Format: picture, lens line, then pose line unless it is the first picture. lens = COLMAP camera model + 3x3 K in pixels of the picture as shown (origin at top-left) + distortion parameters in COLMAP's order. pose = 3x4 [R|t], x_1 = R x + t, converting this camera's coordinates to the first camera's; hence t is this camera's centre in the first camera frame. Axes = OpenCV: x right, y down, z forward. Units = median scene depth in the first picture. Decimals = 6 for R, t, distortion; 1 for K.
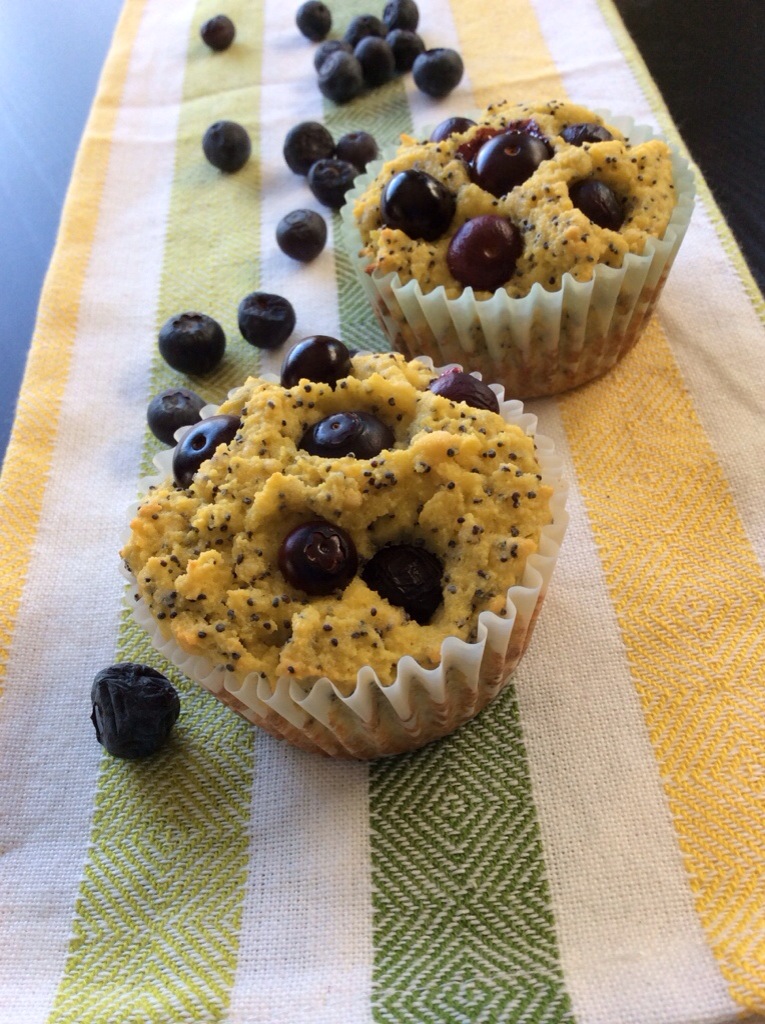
lens RADIAL K [[955.7, 0, 377.2], [0, 955.7, 513.7], [0, 0, 1]] dist [0.146083, -0.337902]
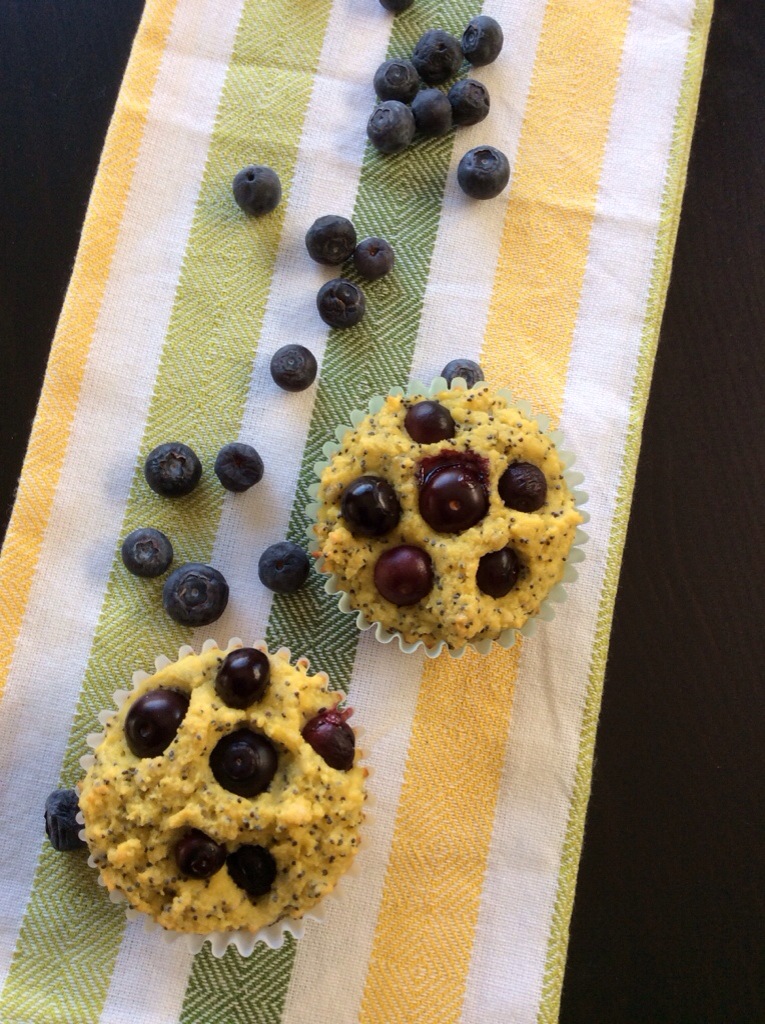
lens RADIAL K [[966.9, 0, 382.5], [0, 966.9, 512.0], [0, 0, 1]] dist [0.107204, -0.207074]
pose [[0.948991, 0.279837, 0.145284, -0.166647], [-0.314449, 0.806049, 0.501404, -1.284455], [0.023206, -0.521513, 0.852928, -0.069958]]
